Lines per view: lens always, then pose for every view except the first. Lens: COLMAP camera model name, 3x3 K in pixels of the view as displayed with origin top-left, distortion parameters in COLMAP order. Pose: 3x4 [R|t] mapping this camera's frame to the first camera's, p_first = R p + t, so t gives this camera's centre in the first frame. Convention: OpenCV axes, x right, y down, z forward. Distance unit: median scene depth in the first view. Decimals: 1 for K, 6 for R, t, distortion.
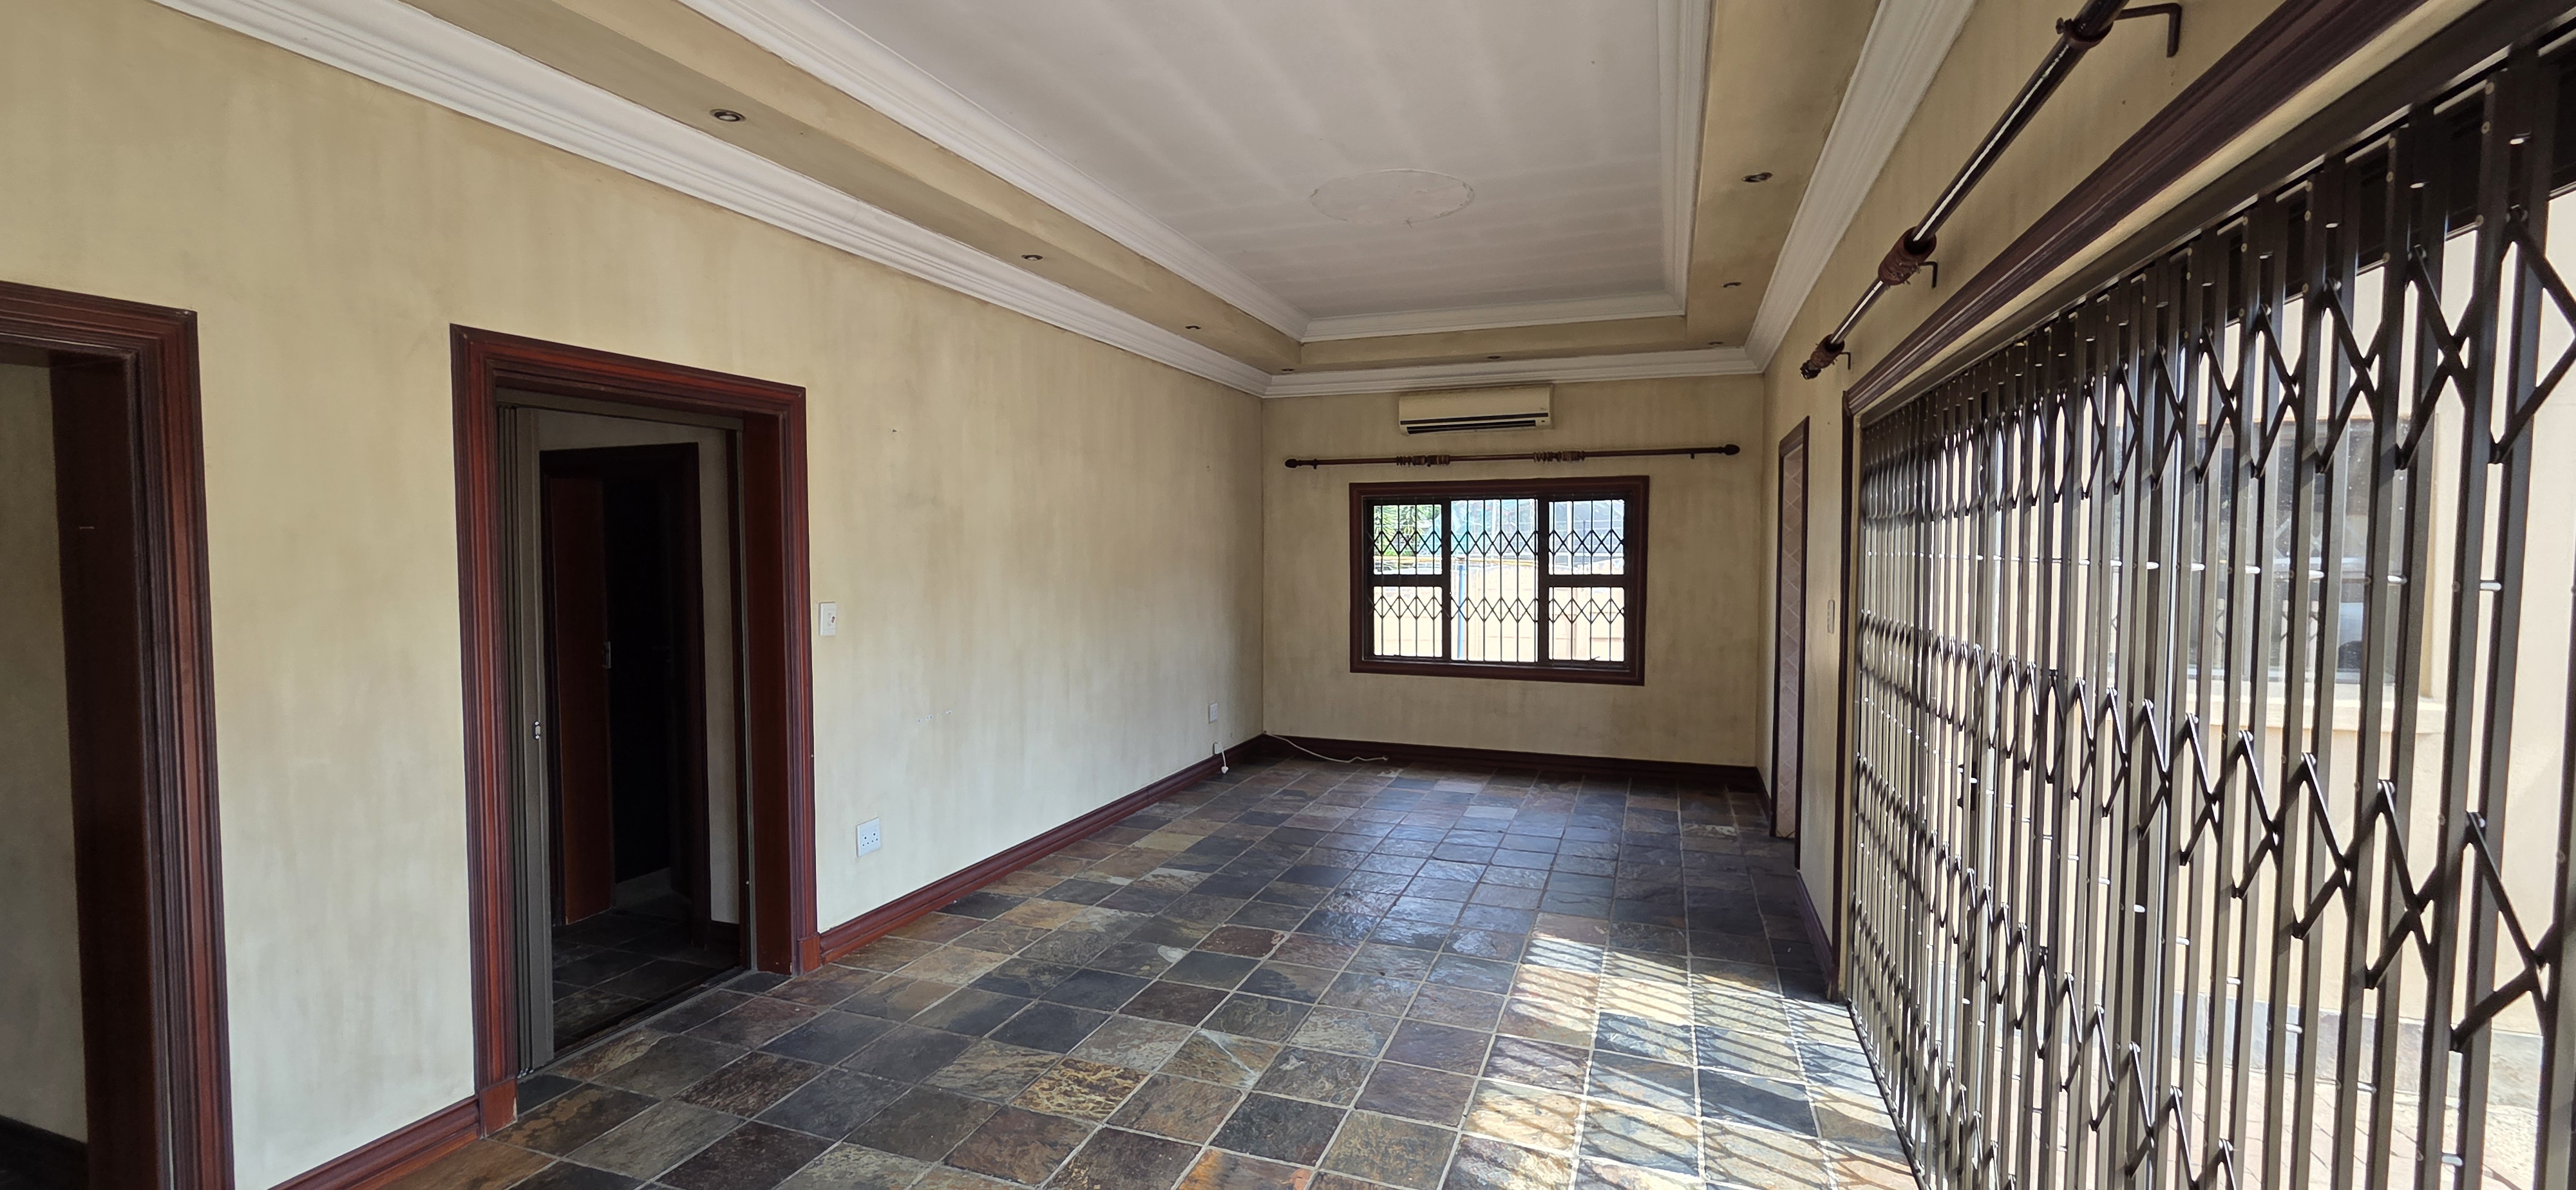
lens RADIAL K [[1057.2, 0, 1292.3], [0, 1057.2, 596.9], [0, 0, 1]] dist [0.008046, -0.001576]
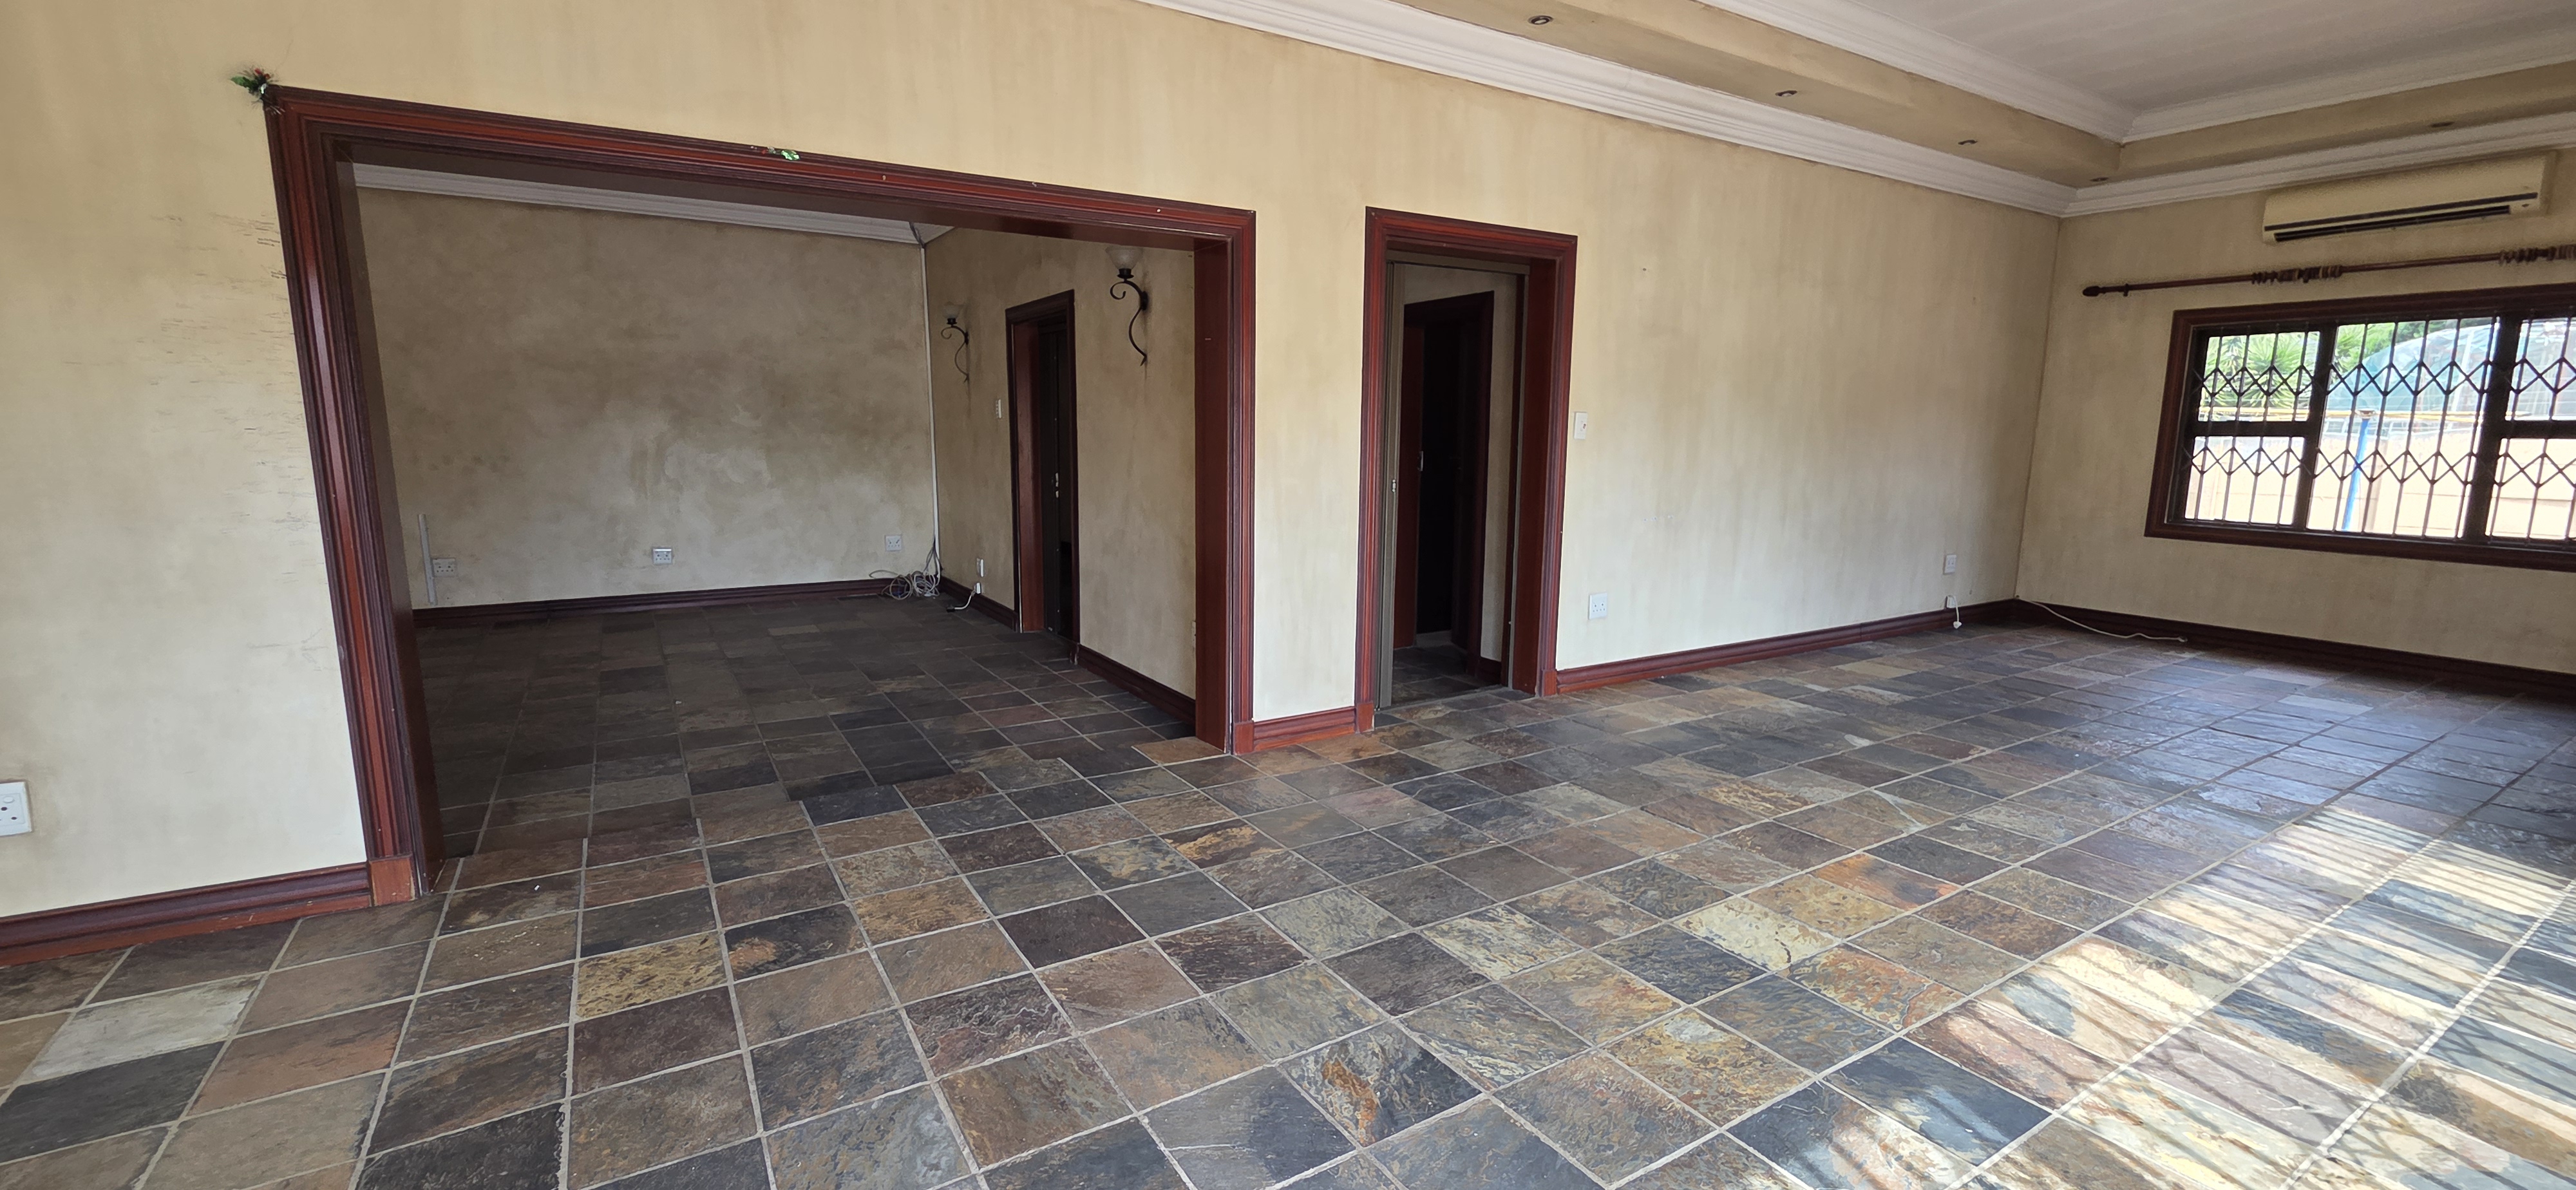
lens RADIAL K [[1057.2, 0, 1297.6], [0, 1057.2, 591.2], [0, 0, 1]] dist [0.008046, -0.001576]
pose [[0.790131, 0.106004, -0.603702, 0.063956], [-0.040285, 0.991783, 0.121422, 0.066799], [0.611613, -0.071619, 0.787909, -0.178748]]
